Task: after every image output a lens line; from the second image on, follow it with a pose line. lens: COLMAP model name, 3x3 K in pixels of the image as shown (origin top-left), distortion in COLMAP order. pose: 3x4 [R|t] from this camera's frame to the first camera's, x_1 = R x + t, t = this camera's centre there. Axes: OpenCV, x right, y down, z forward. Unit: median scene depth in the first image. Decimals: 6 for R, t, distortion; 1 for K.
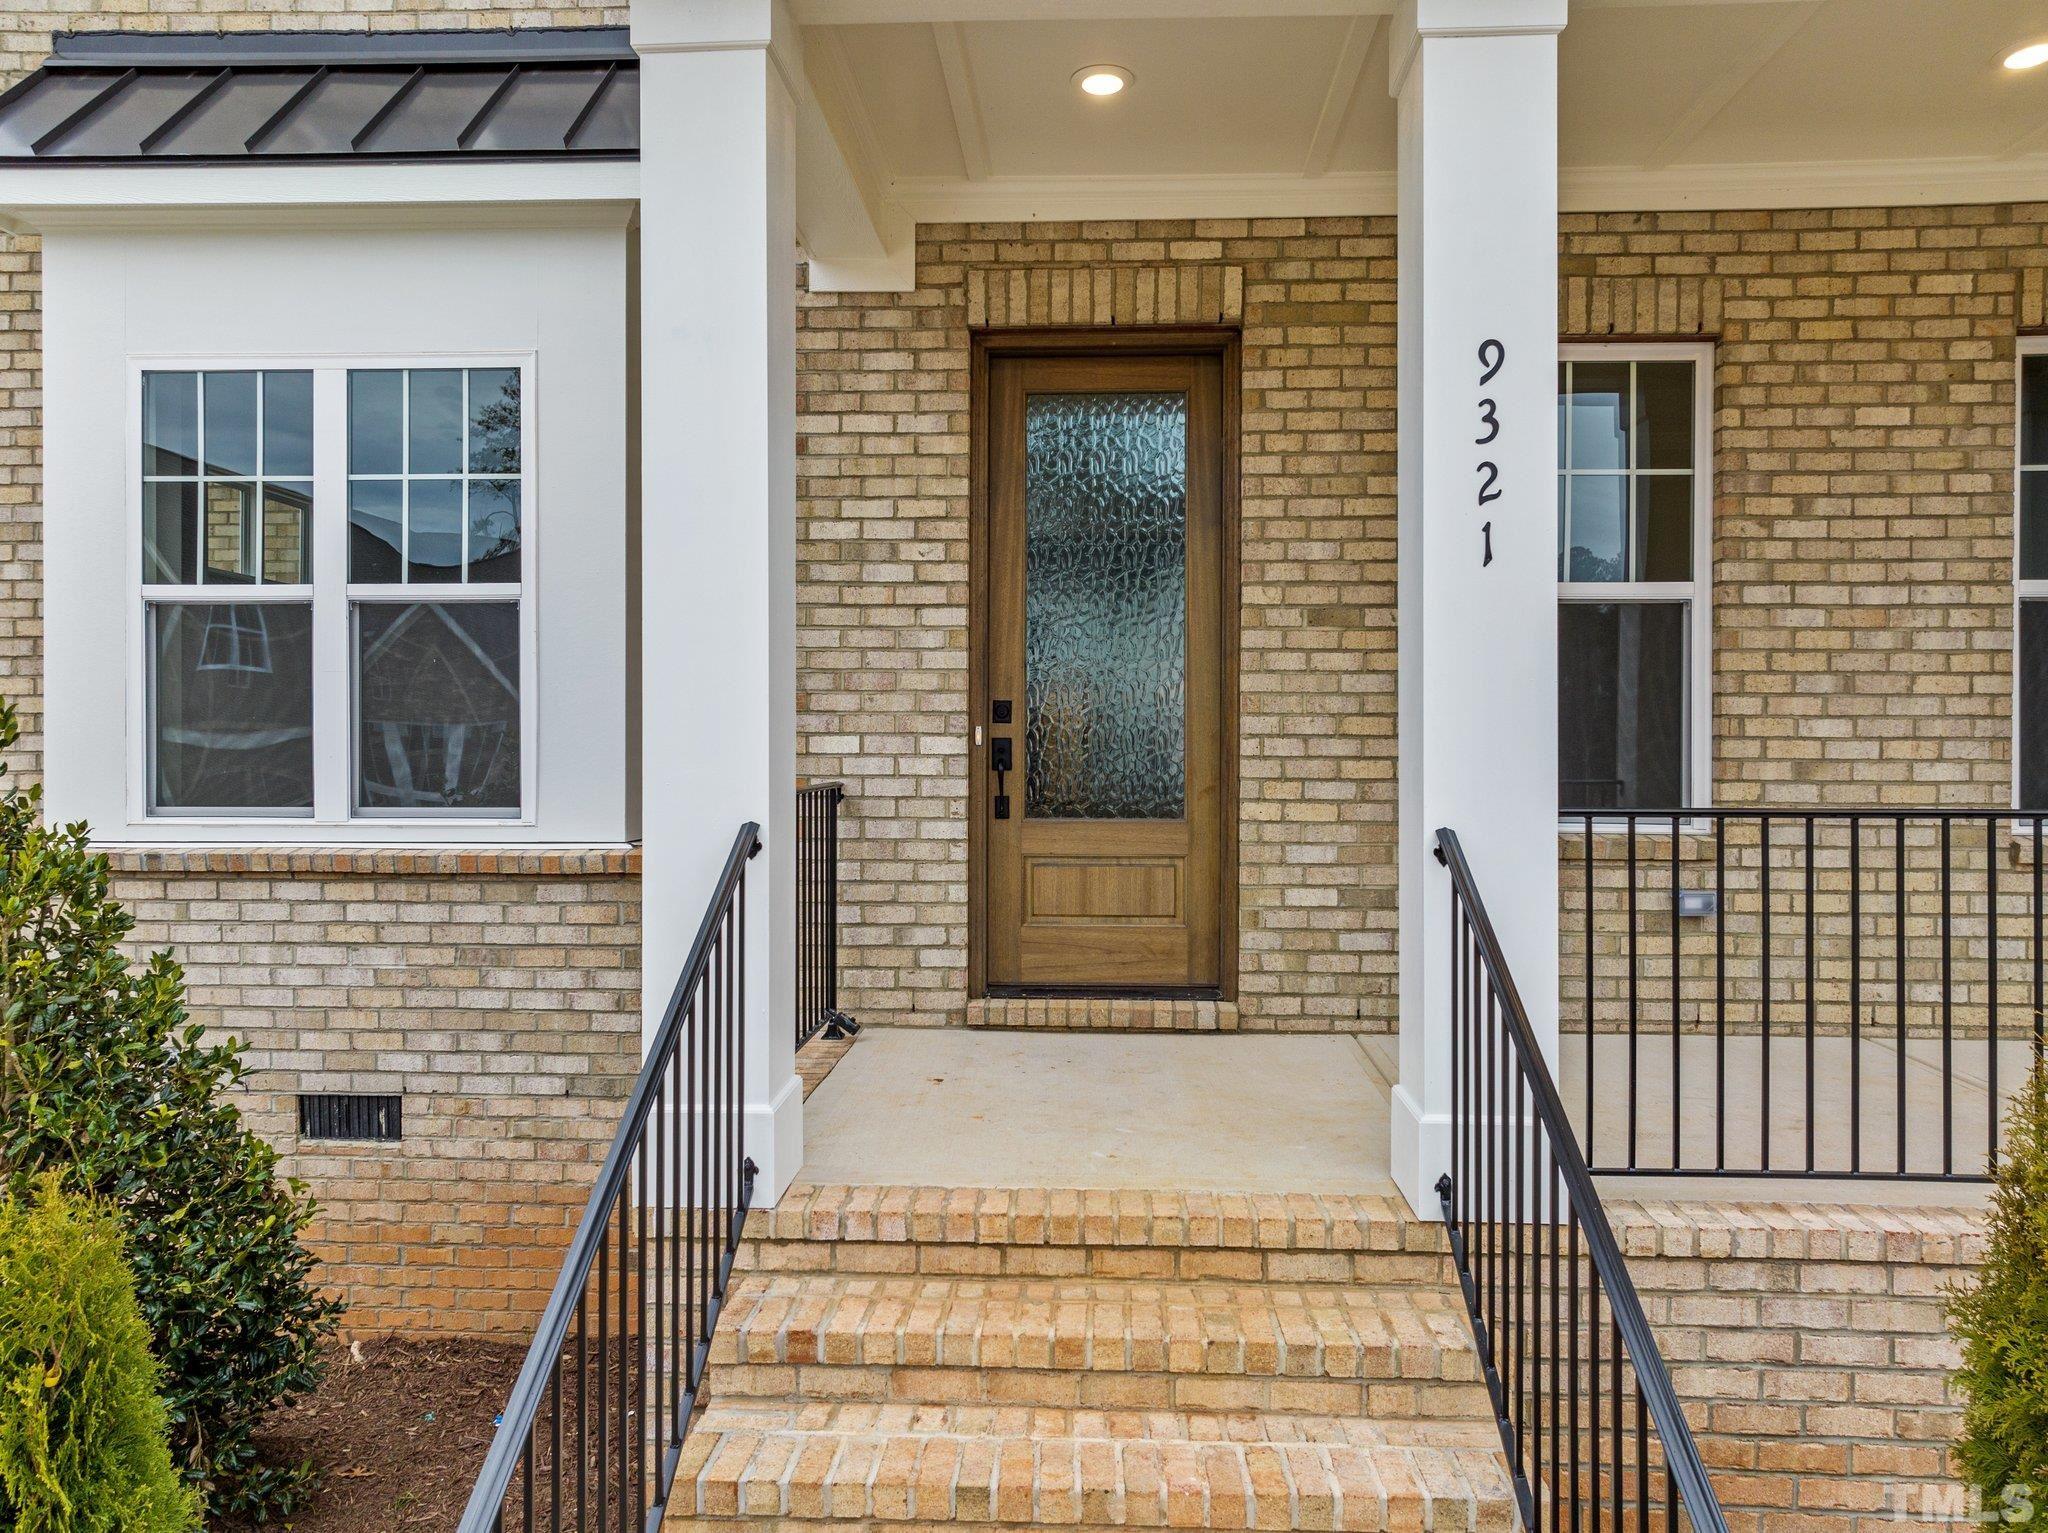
lens RADIAL K [[1423.2, 0, 1024.0], [0, 1423.2, 766.5], [0, 0, 1]] dist [0.006409, 0.004715]
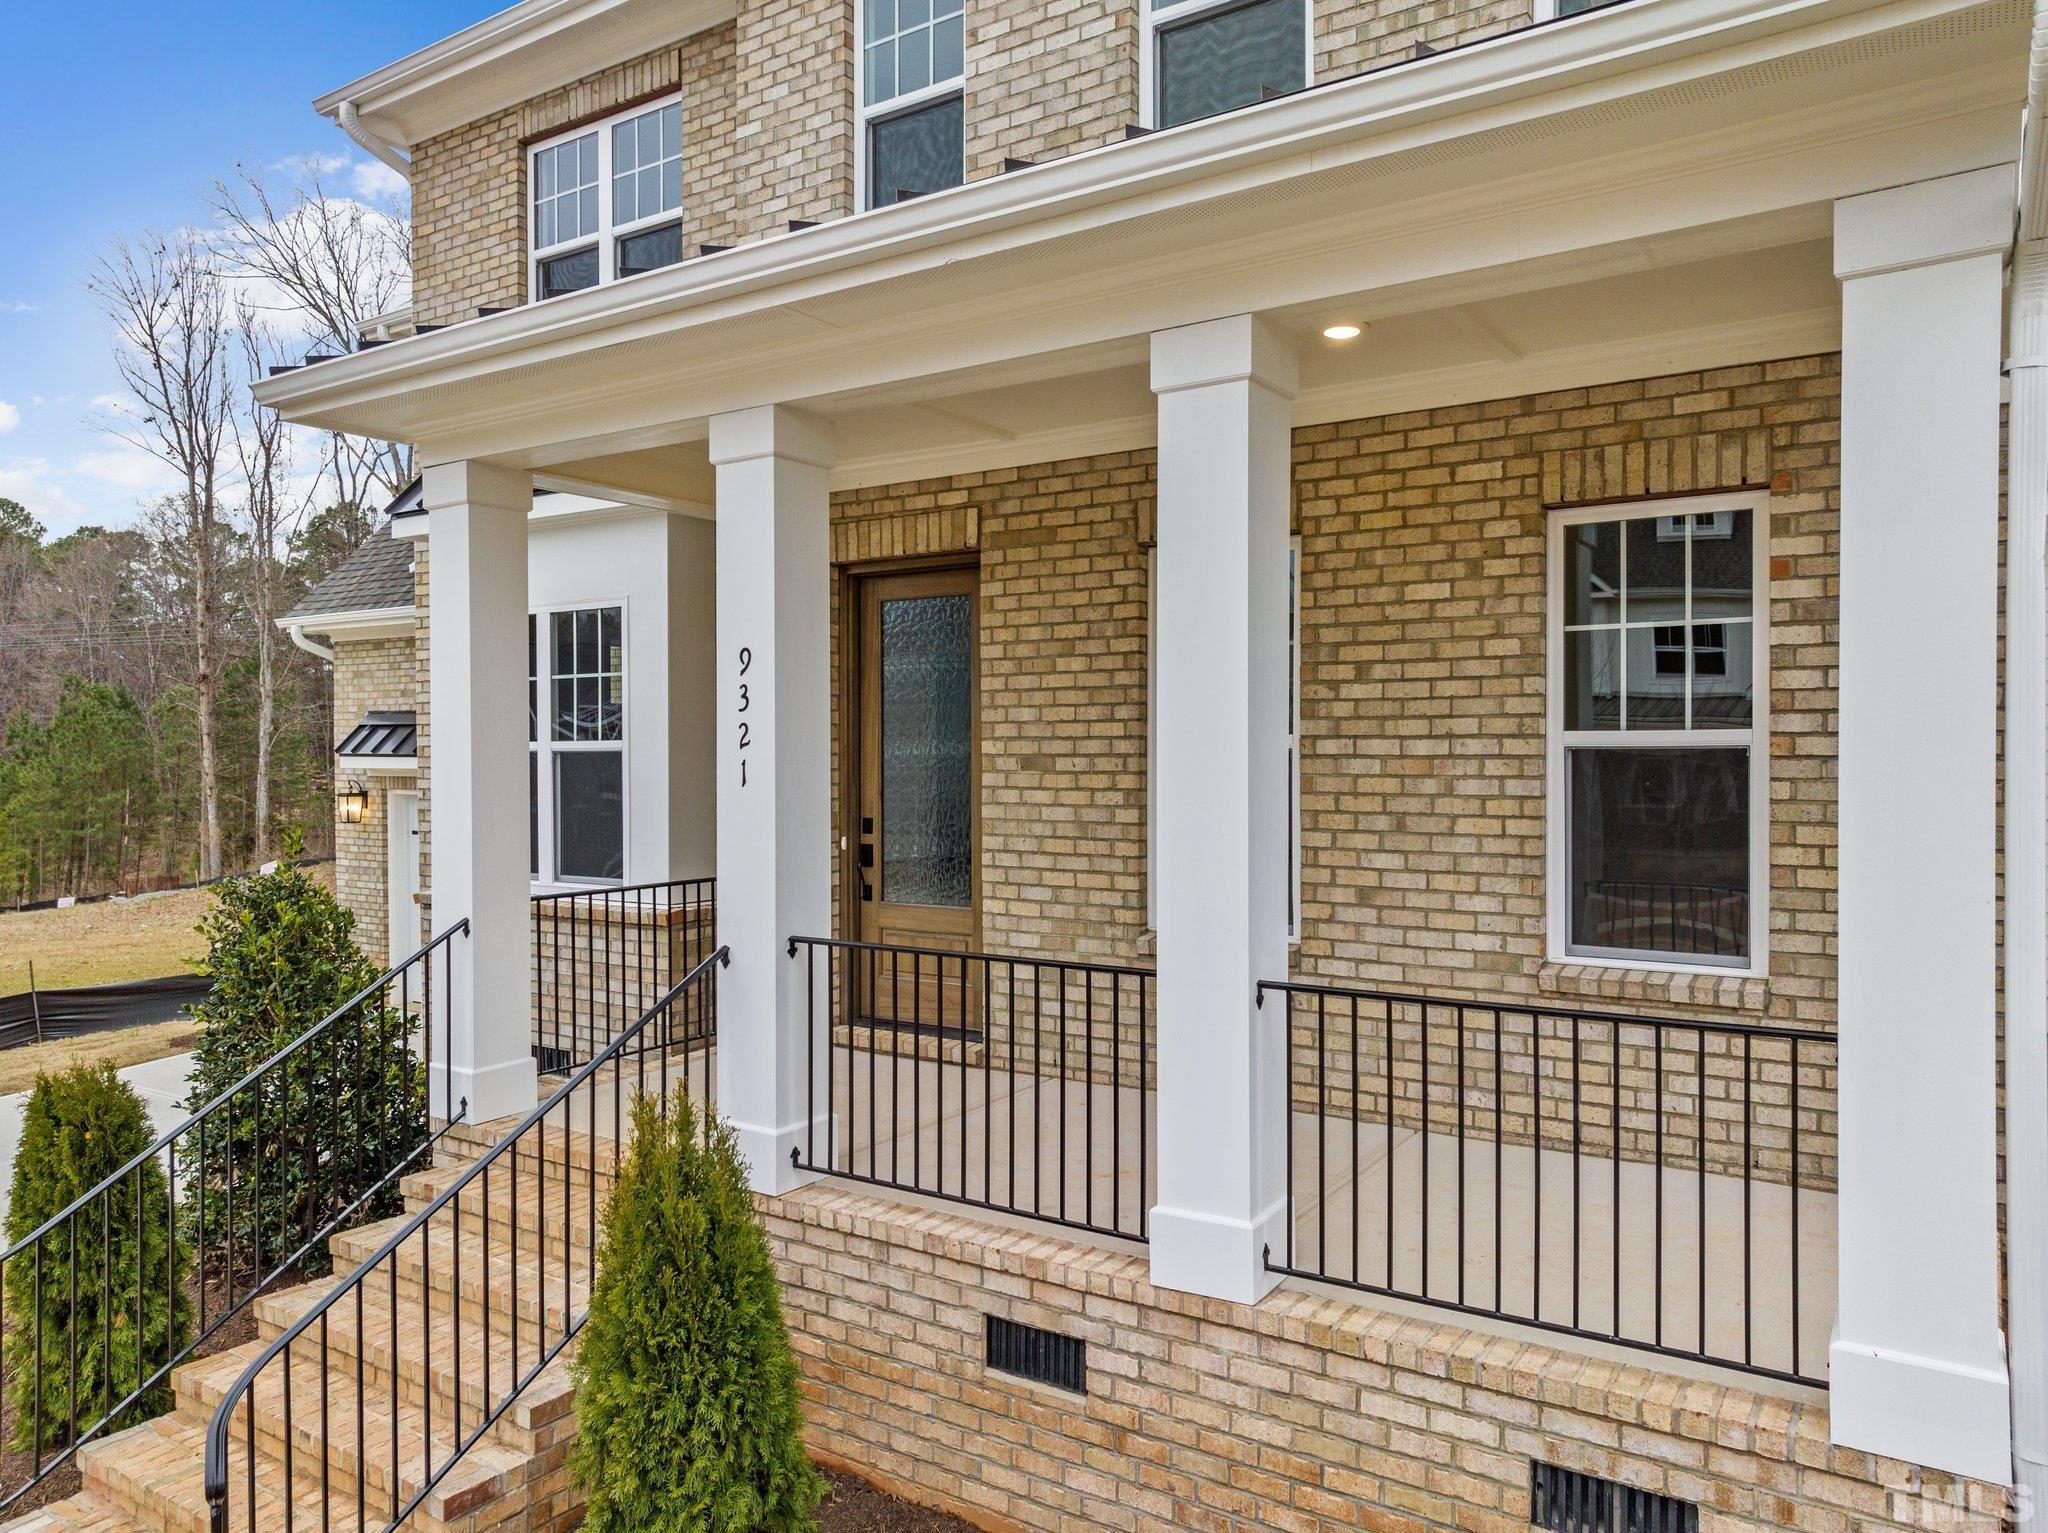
lens RADIAL K [[1423.2, 0, 1024.0], [0, 1423.2, 766.5], [0, 0, 1]] dist [0.006409, 0.004715]
pose [[0.854055, -0.000343, -0.520182, 0.918506], [0.002535, 0.999991, 0.003503, -0.109039], [0.520176, -0.004310, 0.854048, -0.147839]]
